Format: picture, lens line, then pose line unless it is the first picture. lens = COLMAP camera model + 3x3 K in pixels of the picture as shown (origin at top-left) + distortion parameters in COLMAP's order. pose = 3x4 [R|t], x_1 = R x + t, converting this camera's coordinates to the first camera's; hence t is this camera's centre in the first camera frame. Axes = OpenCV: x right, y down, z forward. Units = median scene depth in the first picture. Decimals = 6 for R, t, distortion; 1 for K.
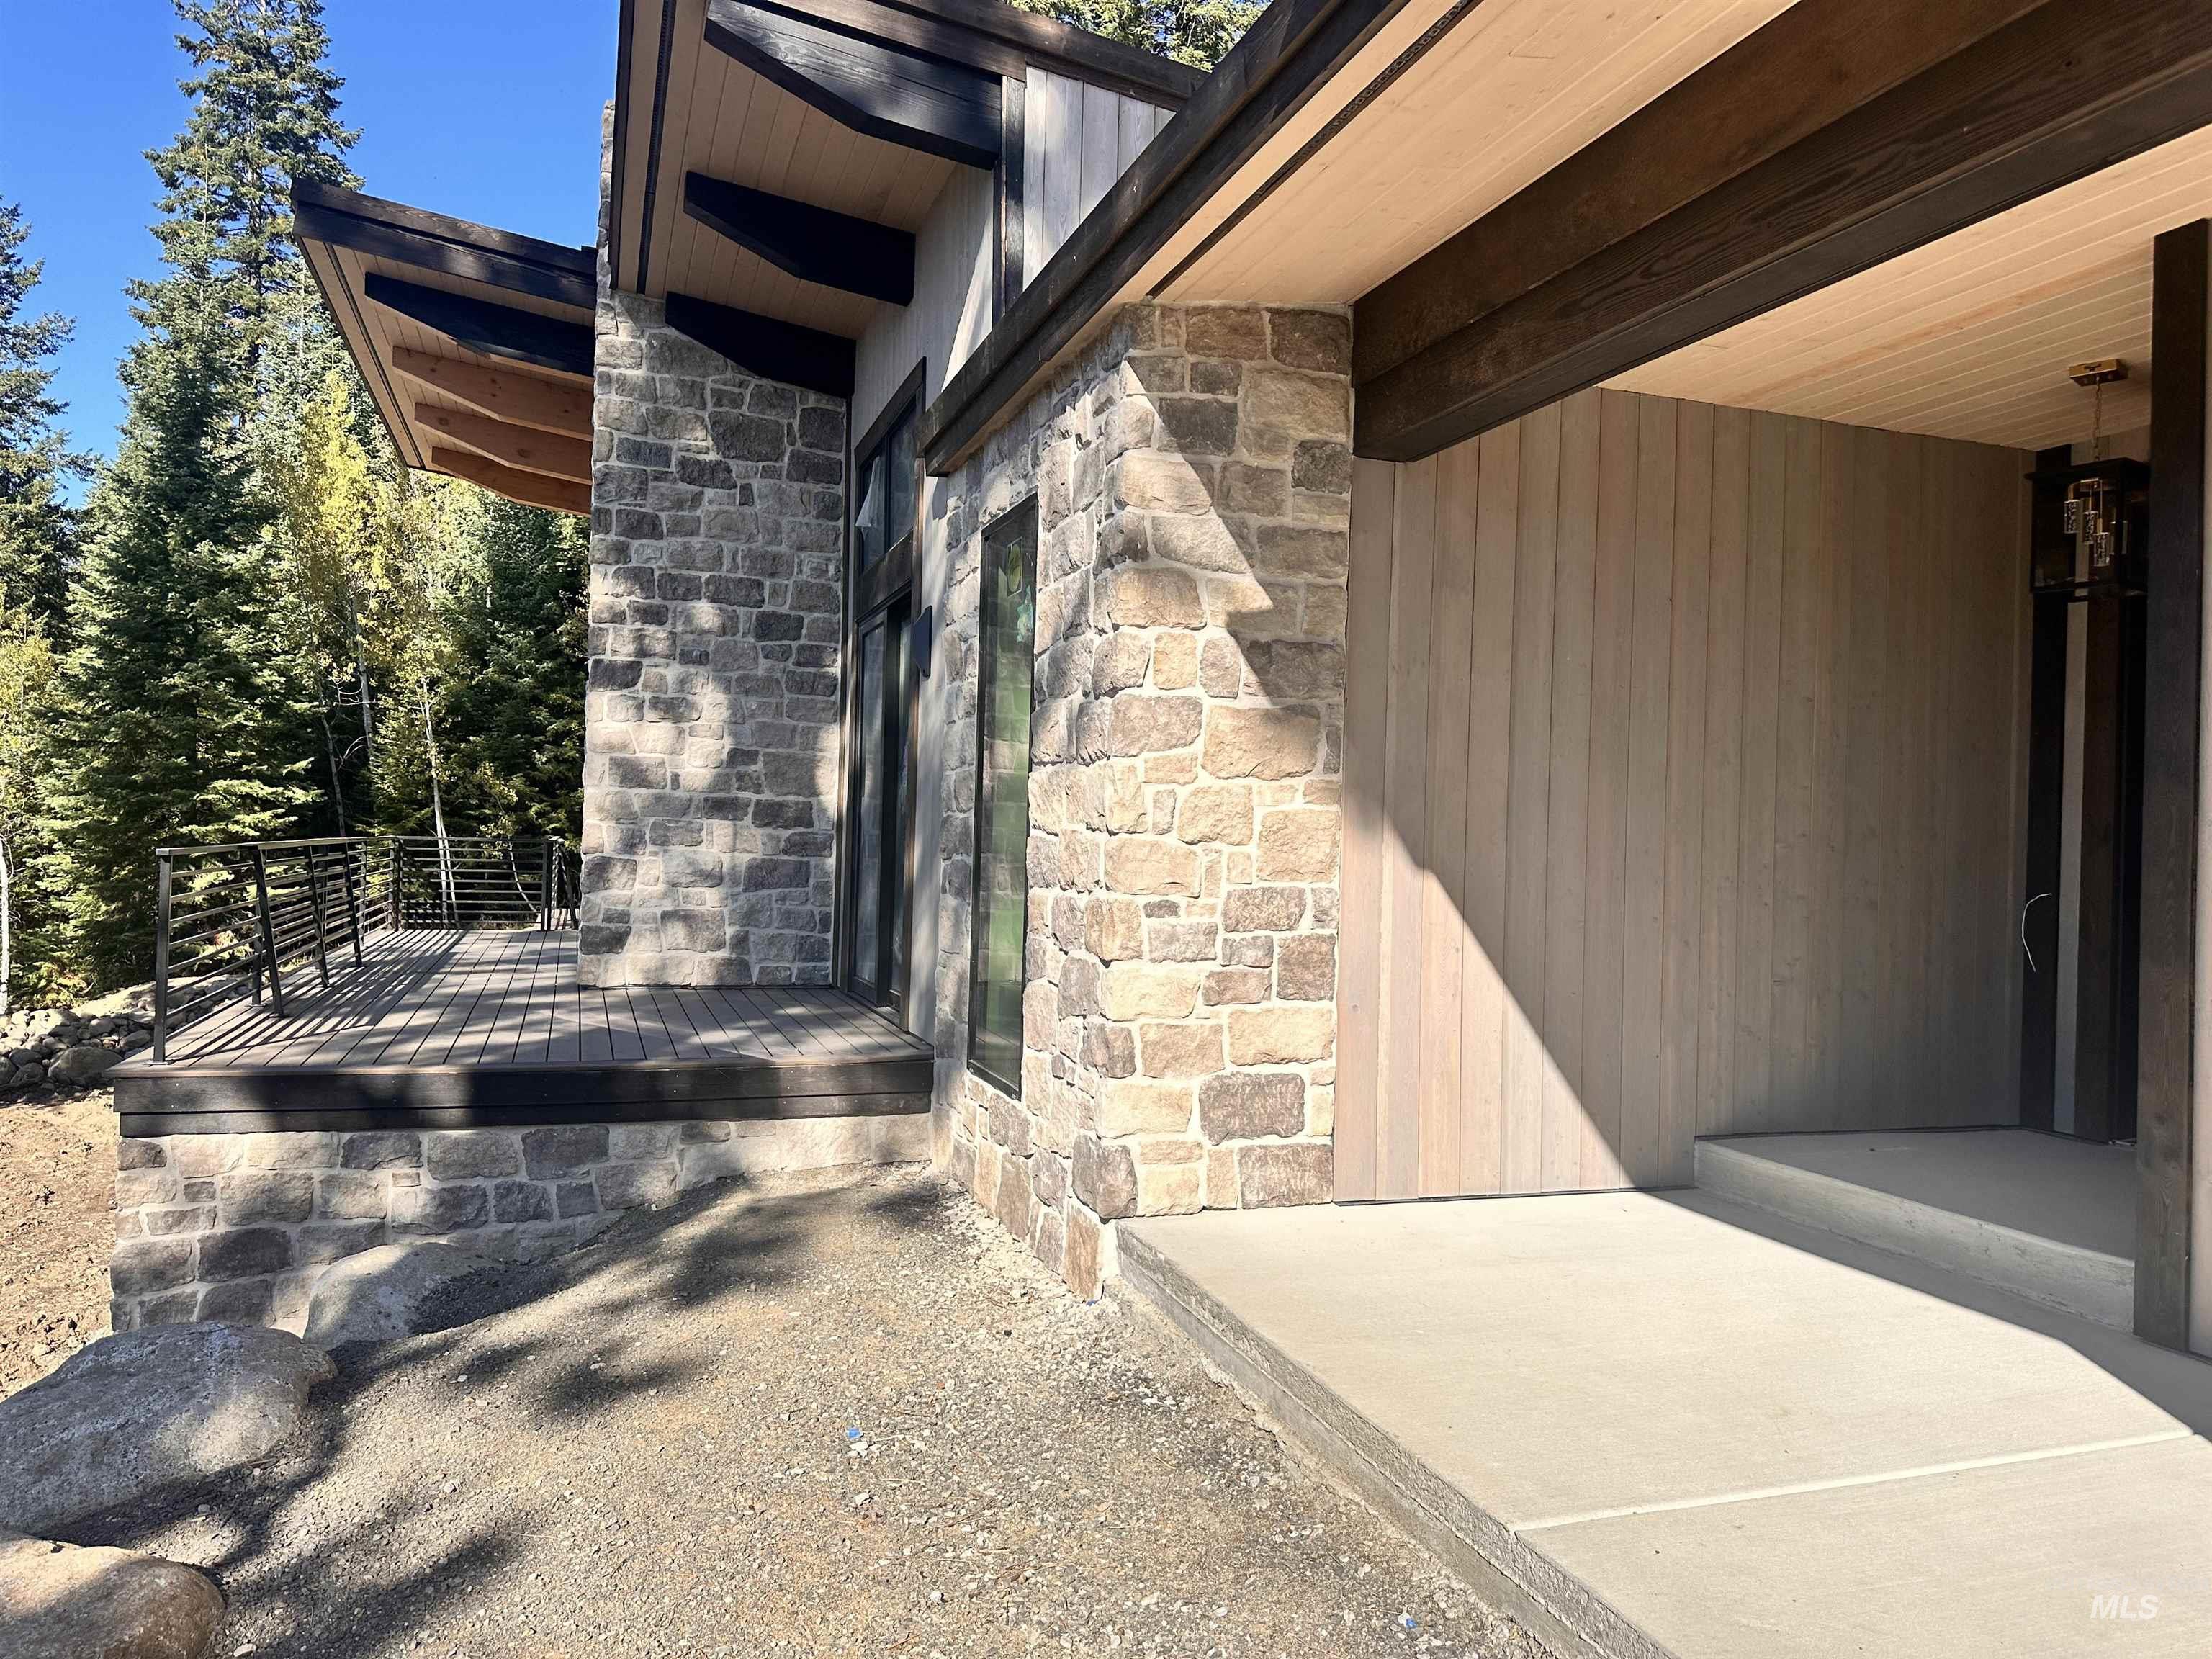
lens RADIAL K [[1516.6, 0, 1114.8], [0, 1516.6, 829.3], [0, 0, 1]] dist [0.093276, -0.092953]
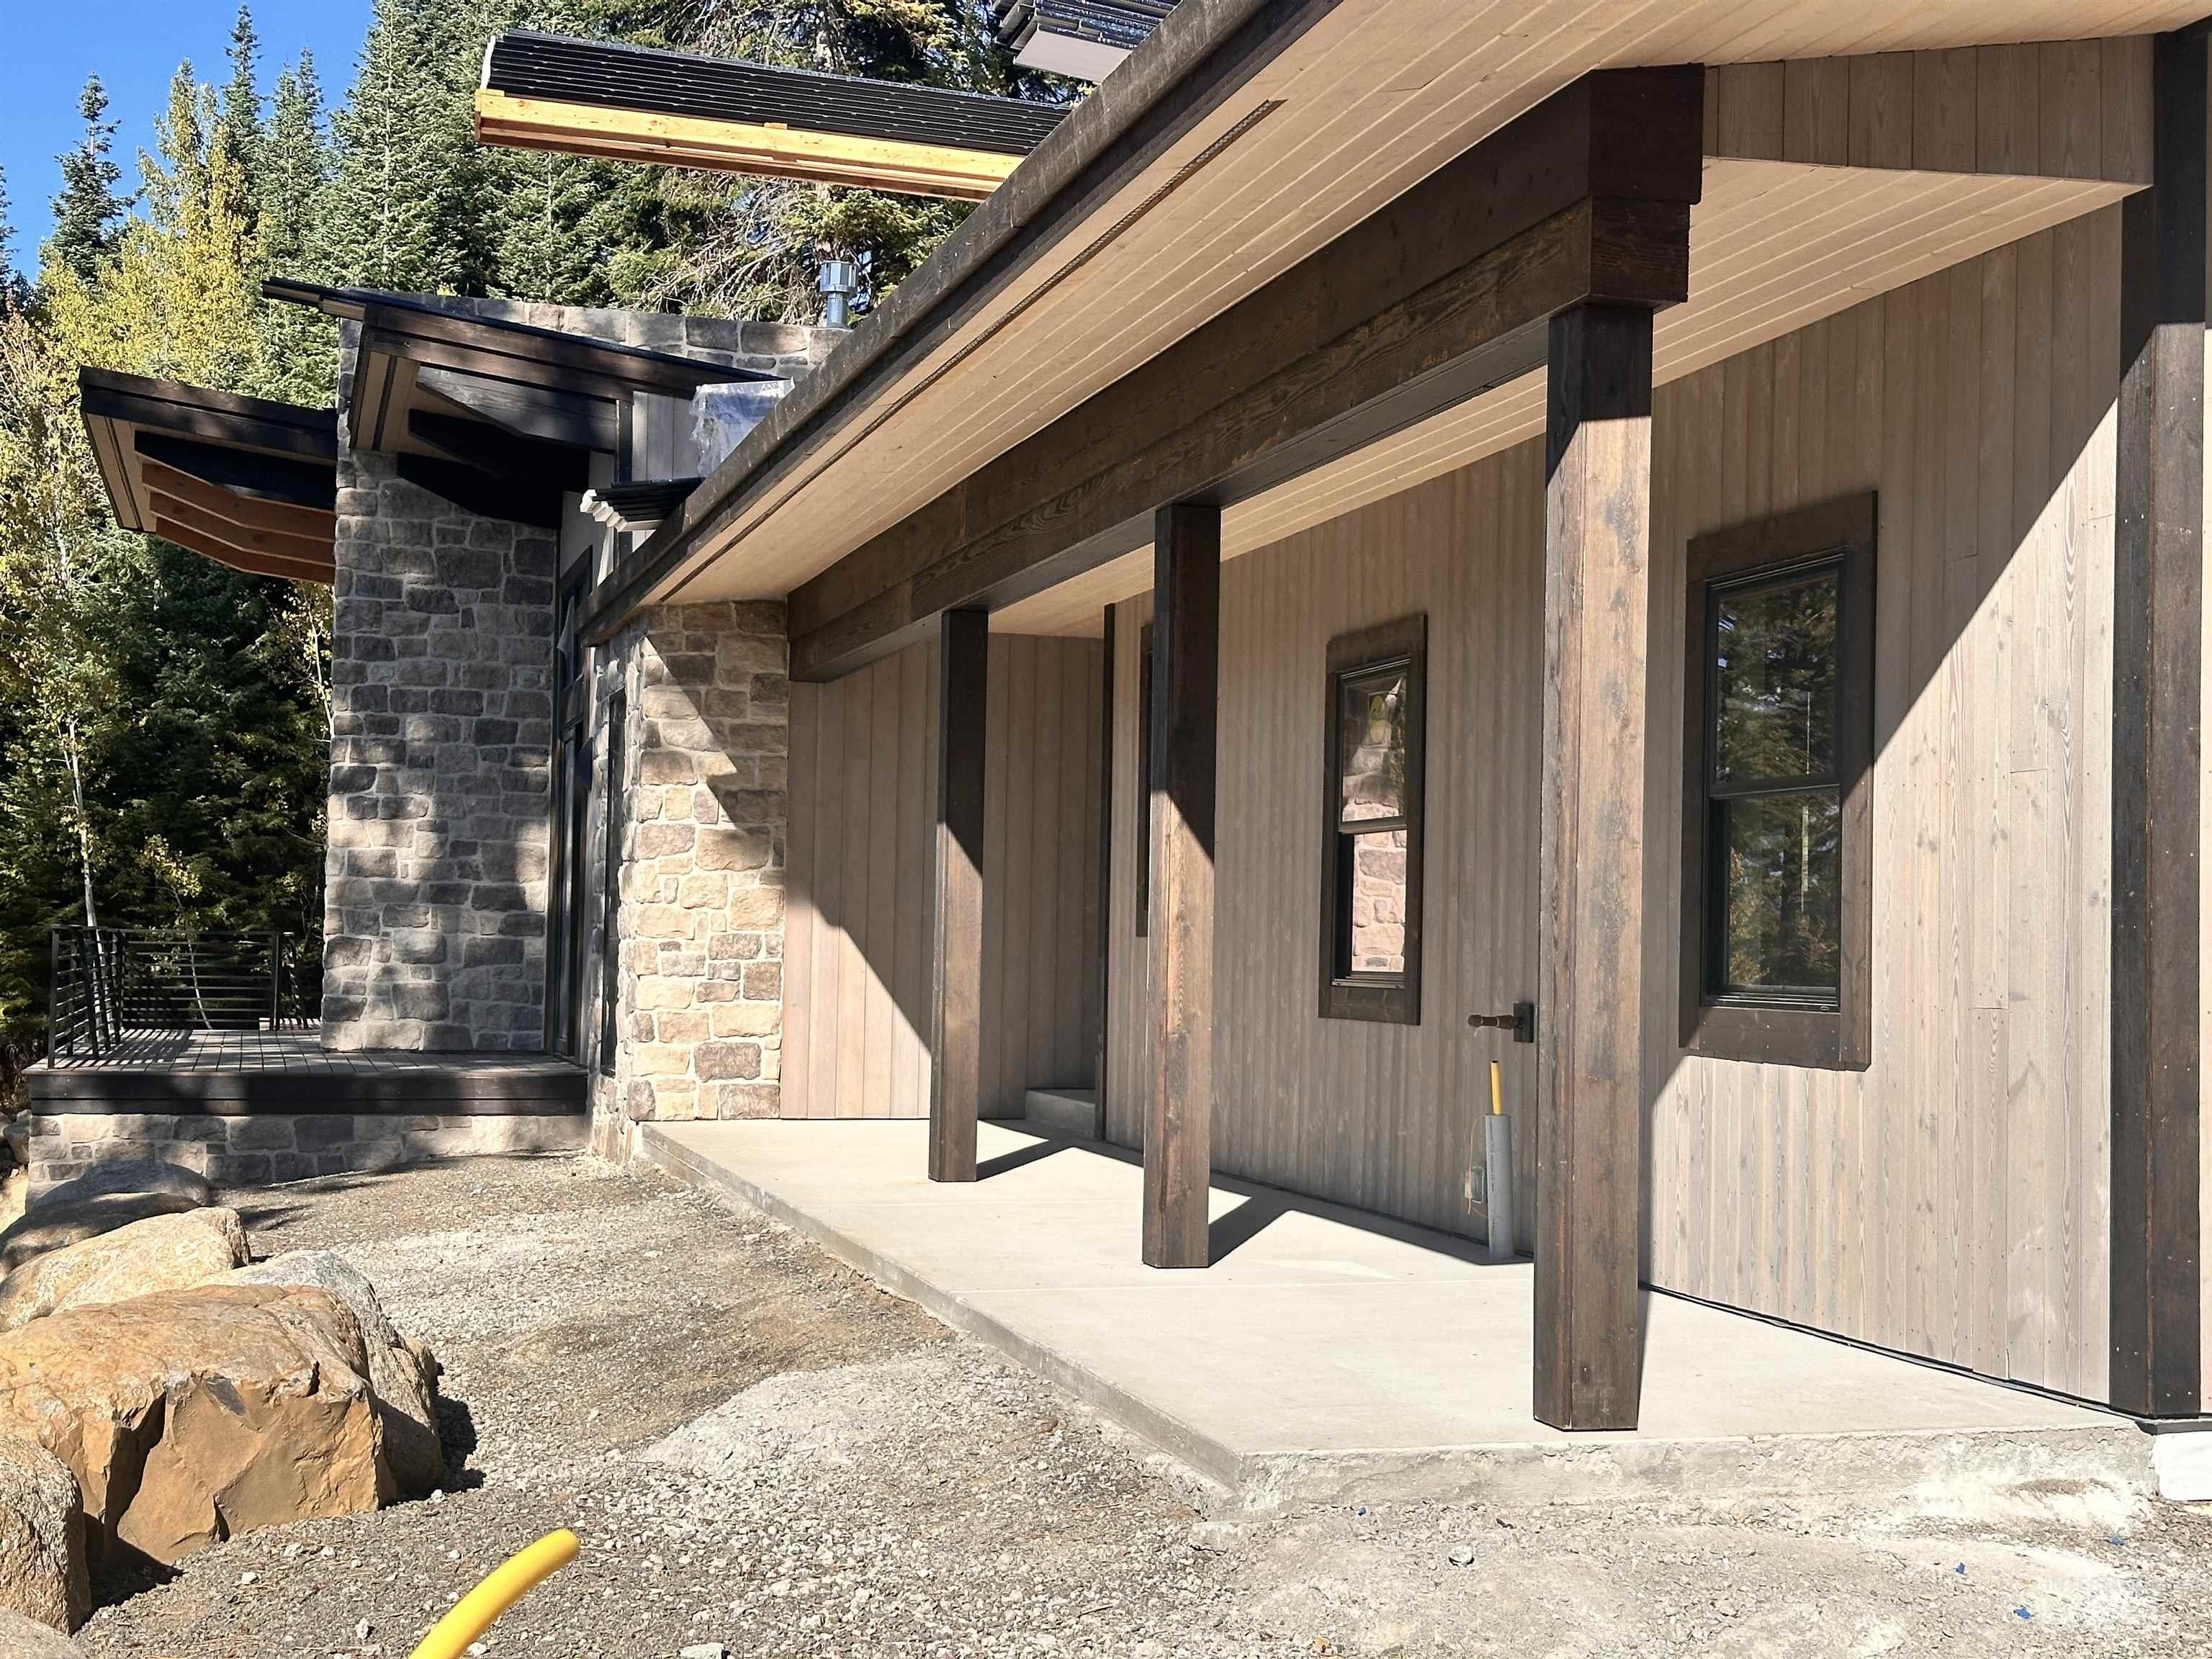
lens RADIAL K [[3075.7, 0, 1131.1], [0, 3075.7, 823.2], [0, 0, 1]] dist [0.160246, -0.207792]
pose [[0.998062, -0.011728, -0.061111, 0.584072], [0.009451, 0.999255, -0.037407, 0.036886], [0.061504, 0.036757, 0.997430, -1.886072]]
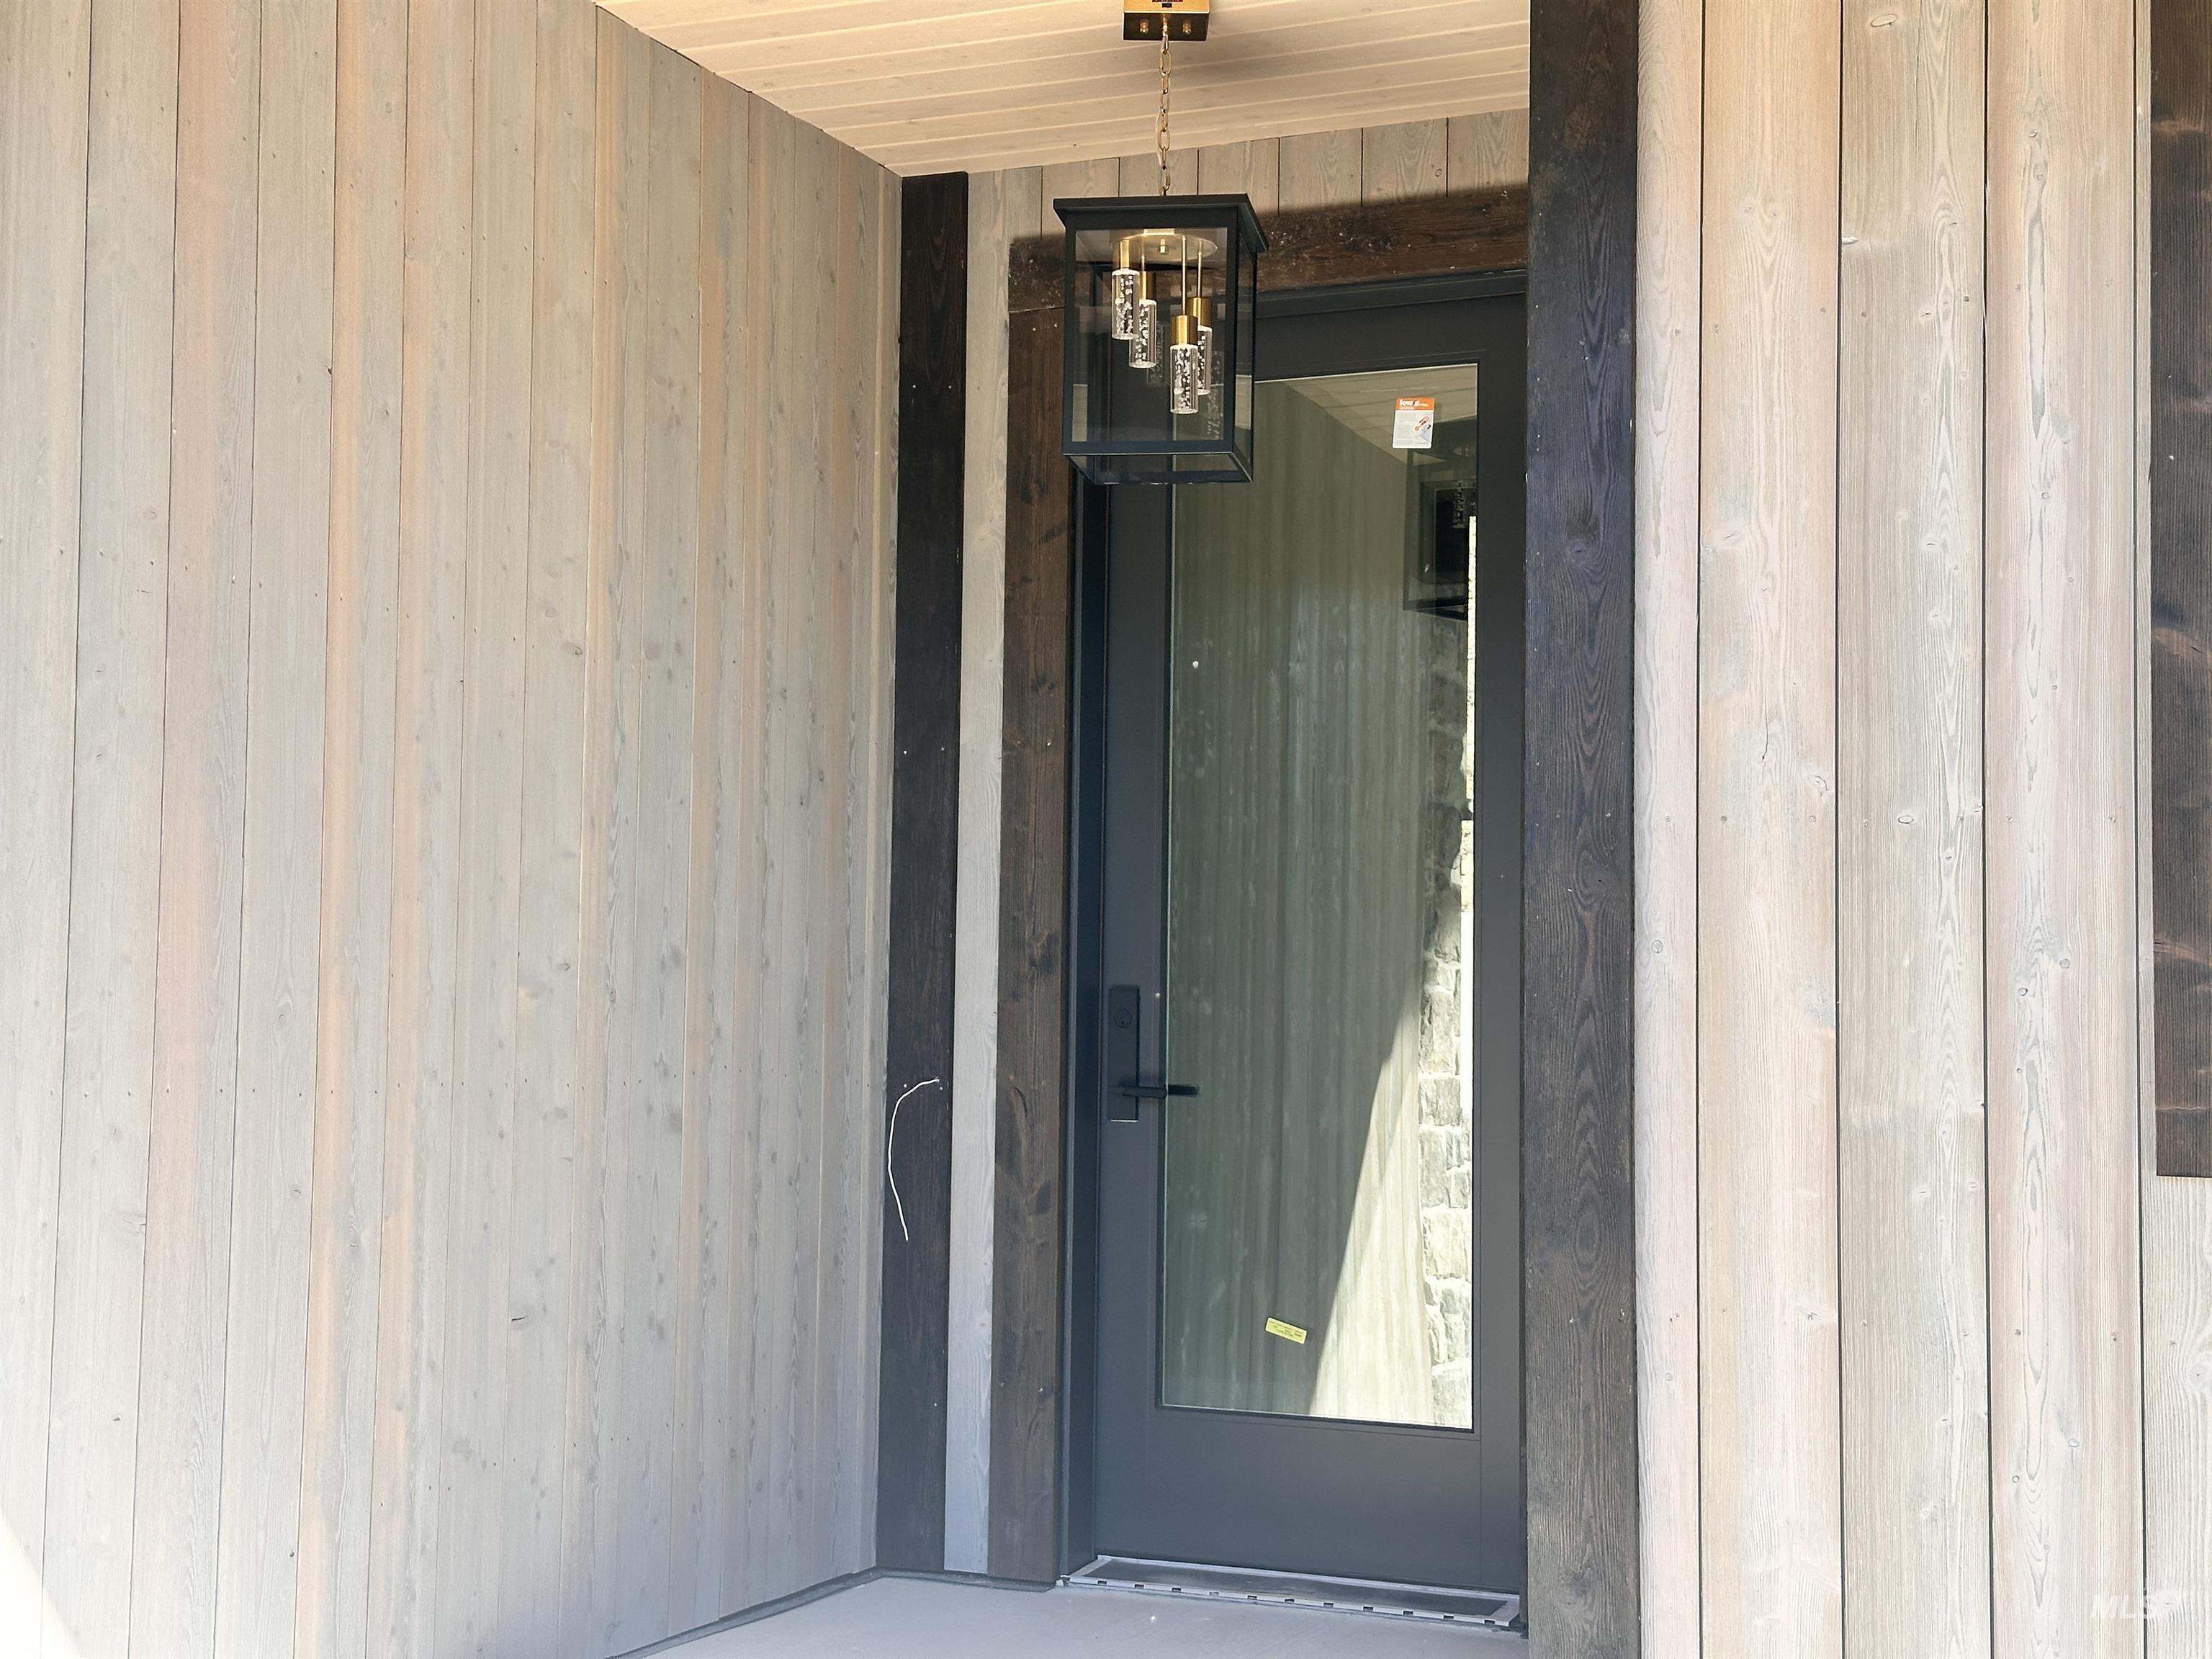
lens RADIAL K [[3065.0, 0, 1106.0], [0, 3065.0, 829.5], [0, 0, 1]] dist [0.209291, -0.447230]
pose [[0.685318, 0.021014, 0.727940, -0.066741], [0.002580, 0.999507, -0.031283, -0.006575], [-0.728239, 0.023316, 0.684927, 0.276122]]
